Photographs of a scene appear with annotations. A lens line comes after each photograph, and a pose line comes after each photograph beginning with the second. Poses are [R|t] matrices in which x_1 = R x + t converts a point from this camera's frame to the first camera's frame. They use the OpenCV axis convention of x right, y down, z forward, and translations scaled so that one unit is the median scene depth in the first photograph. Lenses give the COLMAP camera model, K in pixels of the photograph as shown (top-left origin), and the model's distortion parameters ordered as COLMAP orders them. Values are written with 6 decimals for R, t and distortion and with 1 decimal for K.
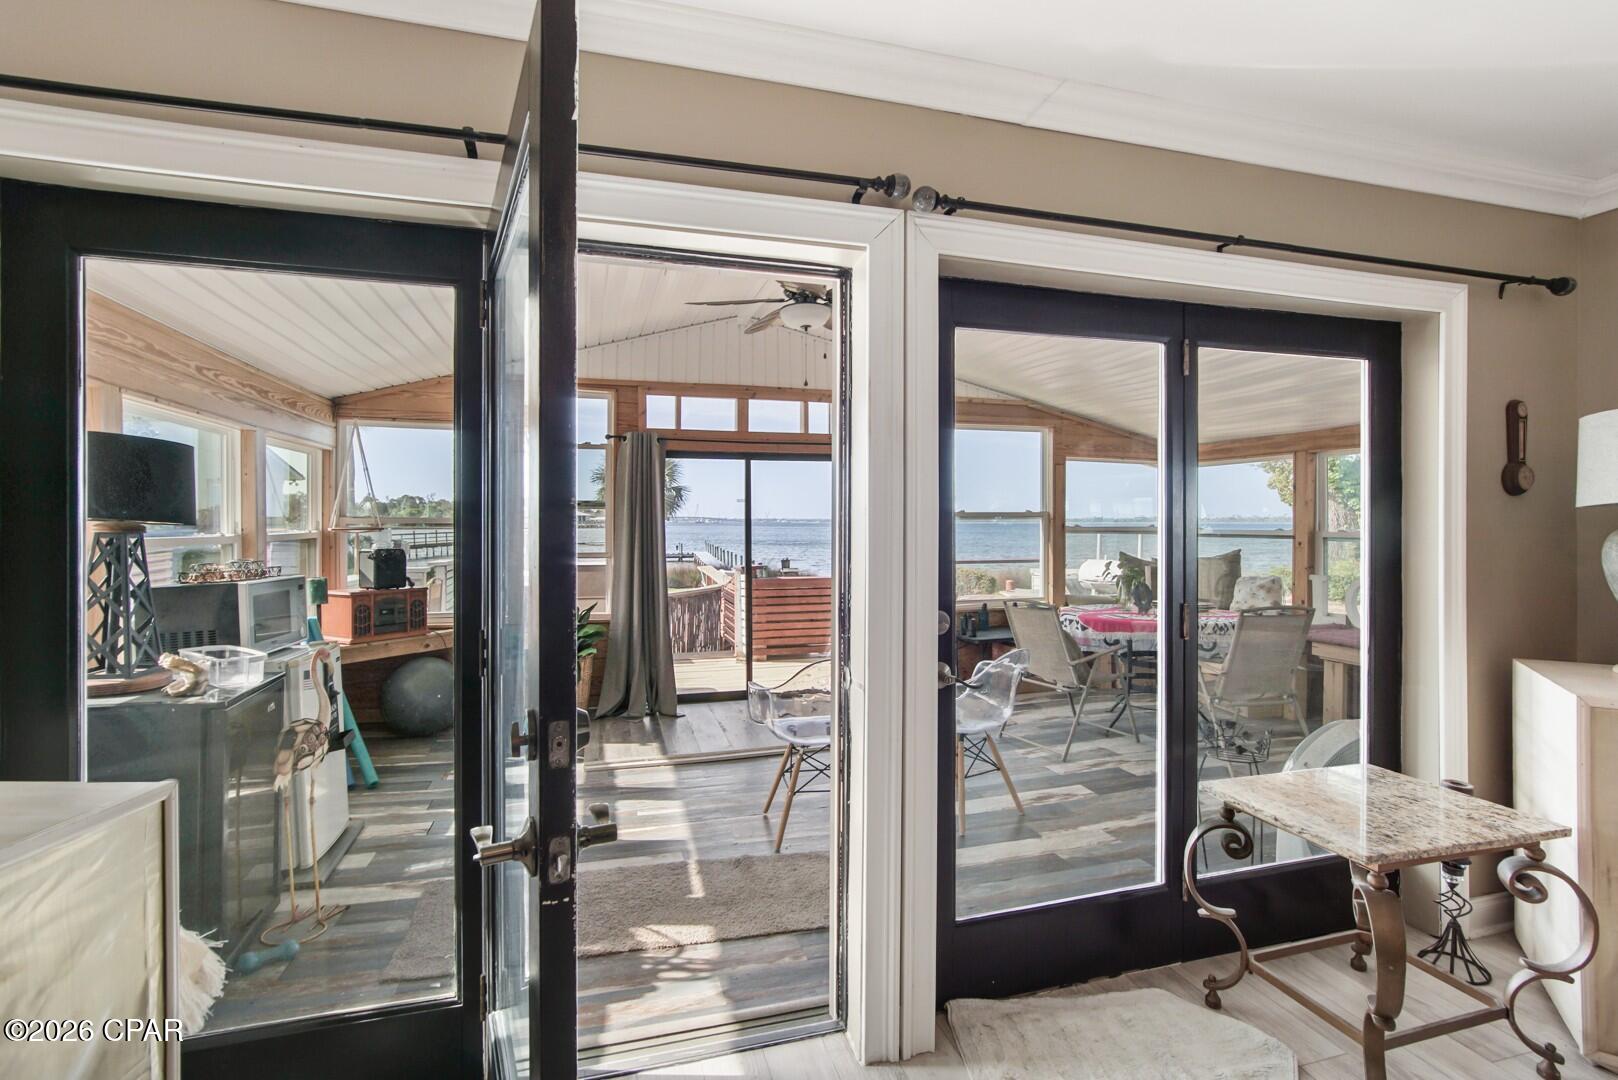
lens RADIAL K [[747.0, 0, 808.9], [0, 747.0, 529.1], [0, 0, 1]] dist [-0.011085, -0.000083]
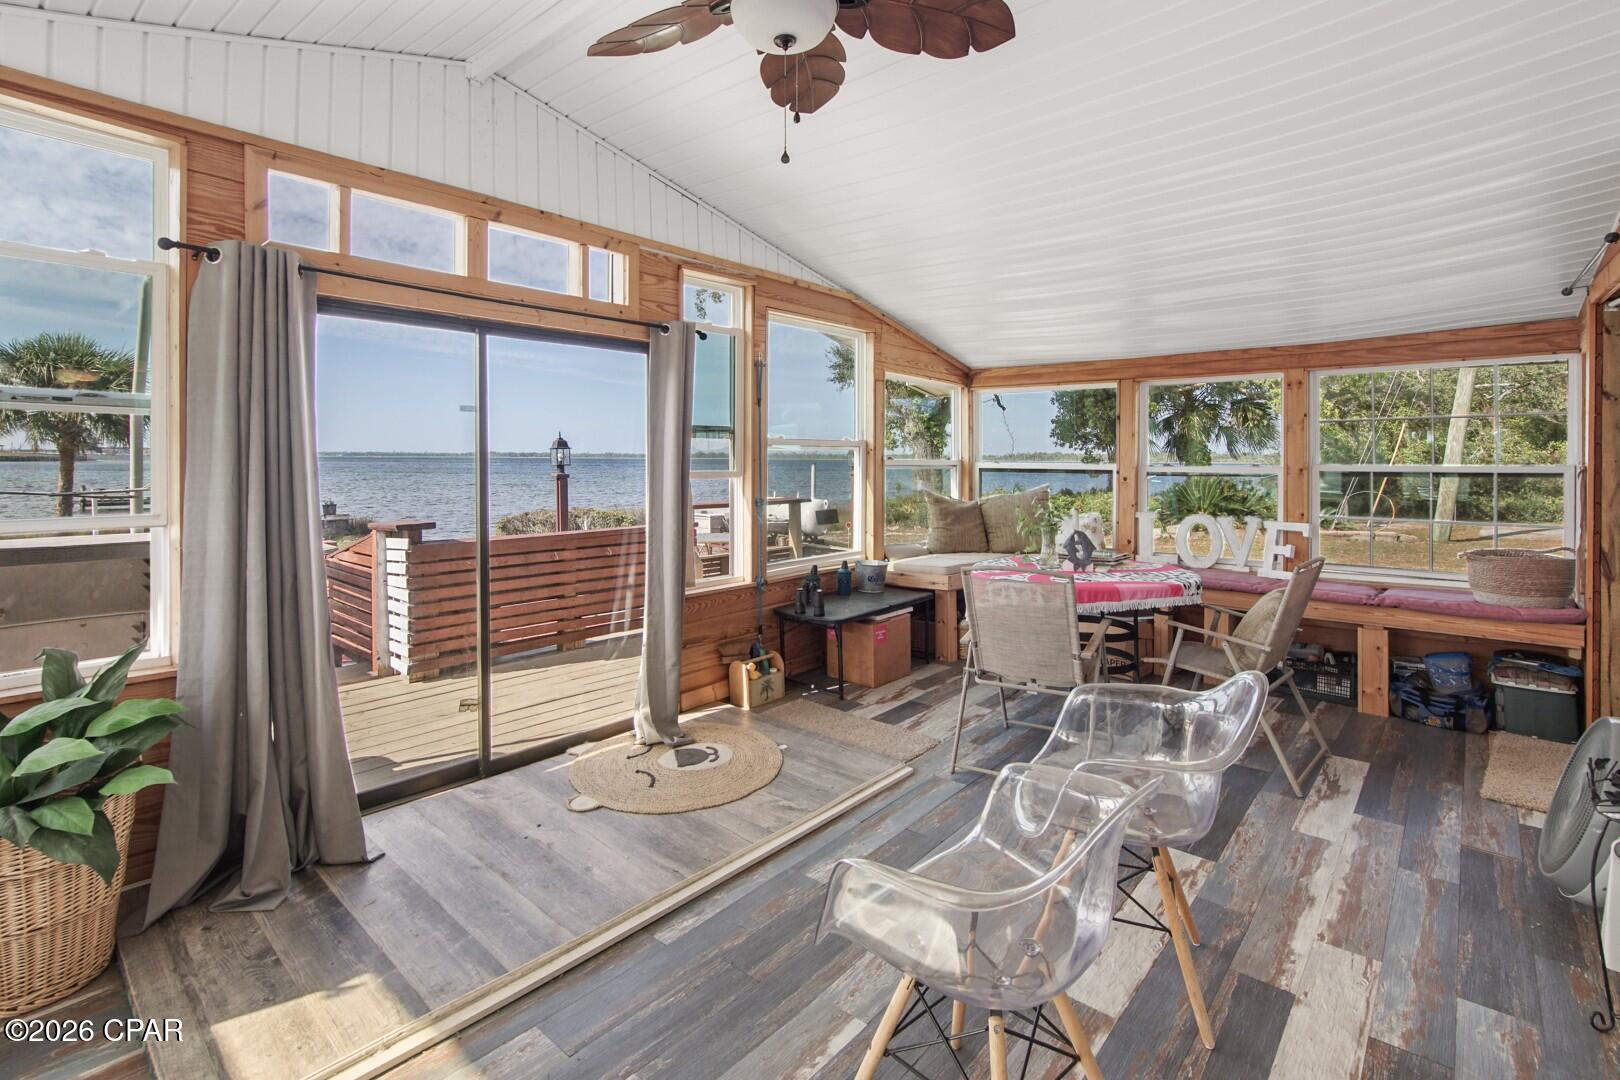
lens RADIAL K [[747.9, 0, 805.2], [0, 747.9, 475.1], [0, 0, 1]] dist [-0.011085, -0.000083]
pose [[0.838453, -0.010961, 0.544863, -0.194586], [0.000620, 0.999816, 0.019159, -0.002562], [-0.544973, -0.015727, 0.838306, 0.451919]]
